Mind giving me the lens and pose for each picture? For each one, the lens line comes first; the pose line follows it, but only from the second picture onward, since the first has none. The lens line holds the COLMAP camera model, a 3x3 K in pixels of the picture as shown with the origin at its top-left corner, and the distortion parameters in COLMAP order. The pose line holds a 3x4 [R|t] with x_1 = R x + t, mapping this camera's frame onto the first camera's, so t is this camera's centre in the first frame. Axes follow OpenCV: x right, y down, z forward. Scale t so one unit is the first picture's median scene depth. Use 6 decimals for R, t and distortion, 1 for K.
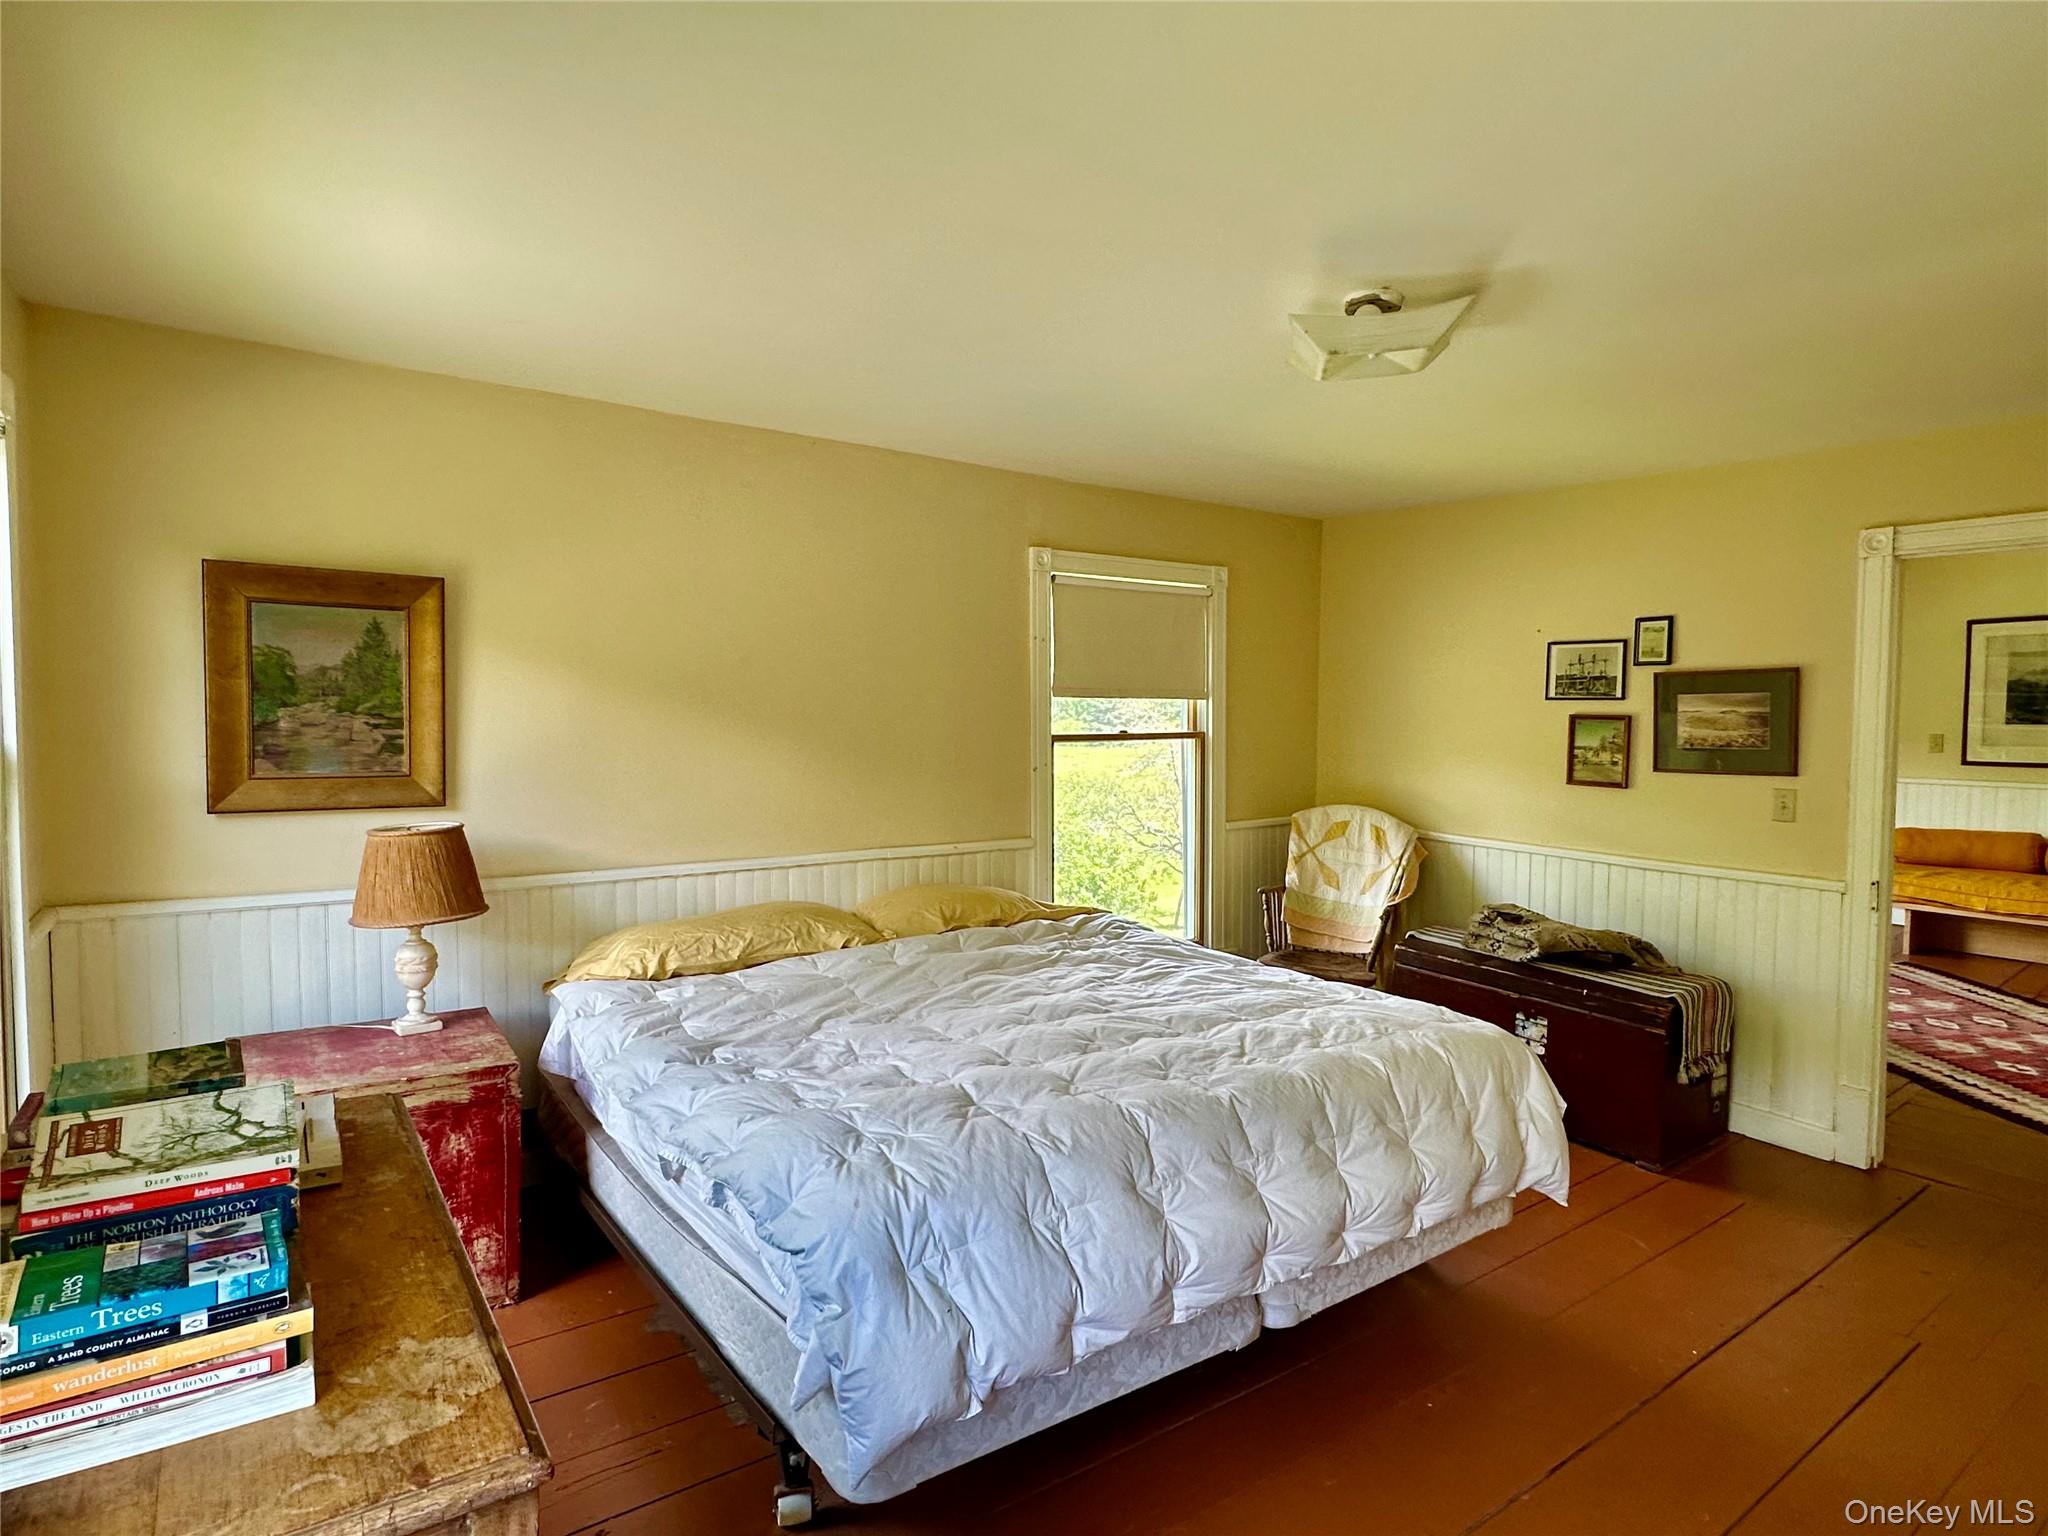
lens RADIAL K [[1074.9, 0, 1024.0], [0, 1074.9, 768.0], [0, 0, 1]] dist [-0.010835, -0.000355]
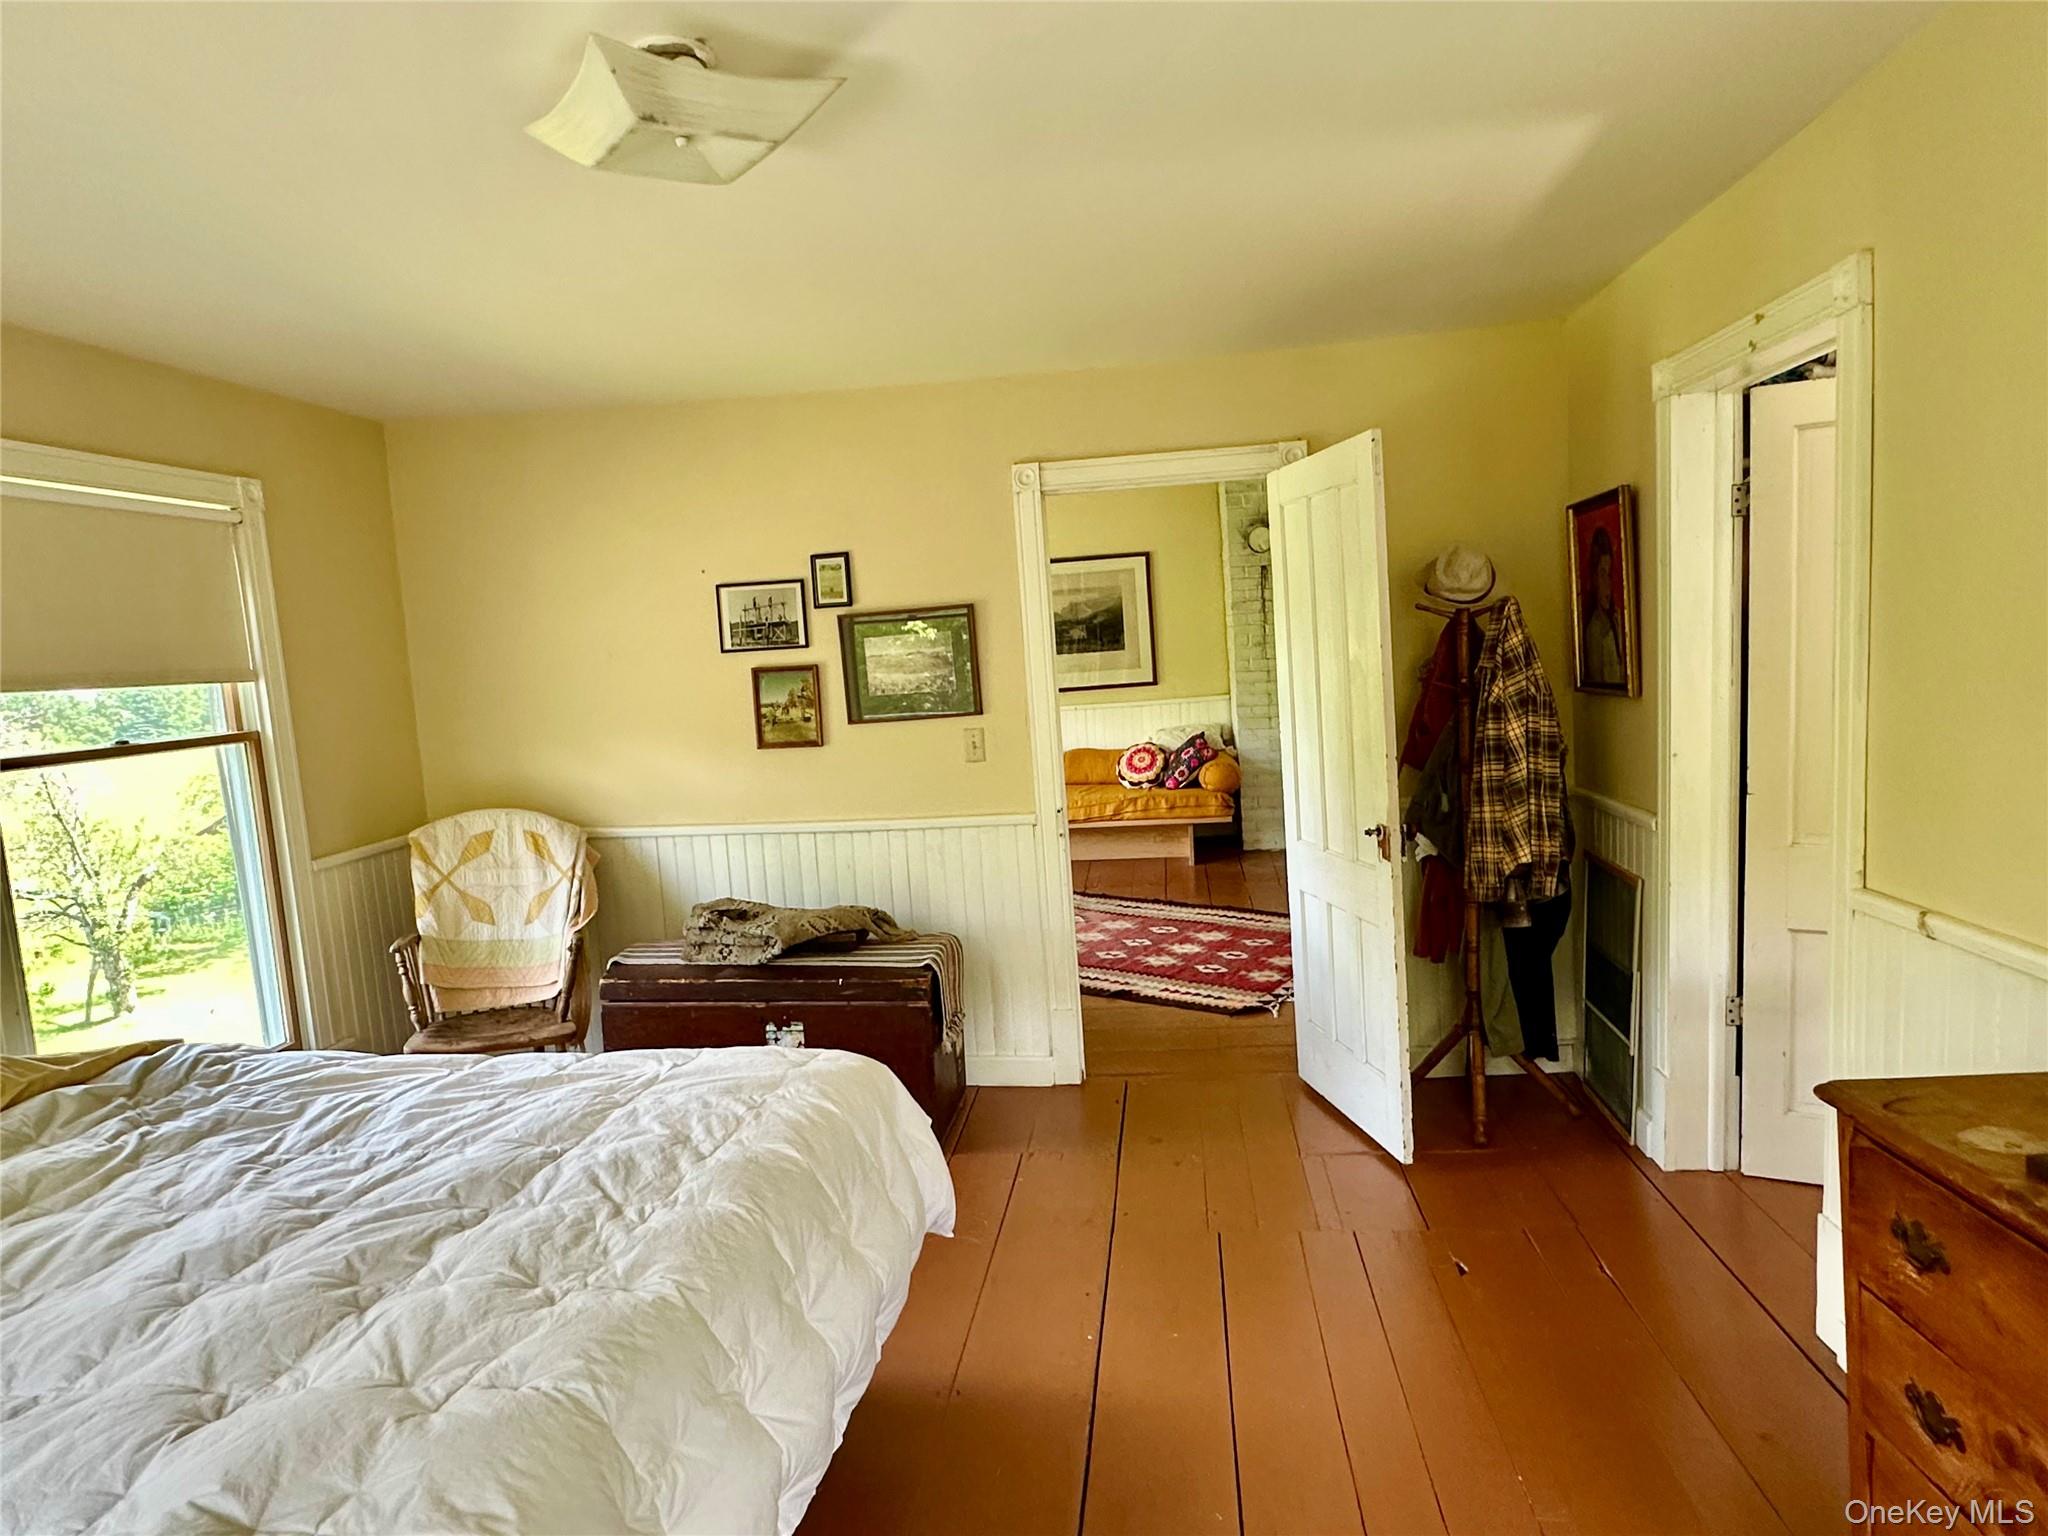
lens RADIAL K [[1247.0, 0, 1024.0], [0, 1247.0, 768.0], [0, 0, 1]] dist [-0.004126, -0.002801]
pose [[0.684684, -0.119028, 0.719055, -0.072832], [0.107877, 0.992258, 0.061532, -0.008576], [-0.720813, 0.035439, 0.692223, 0.157411]]
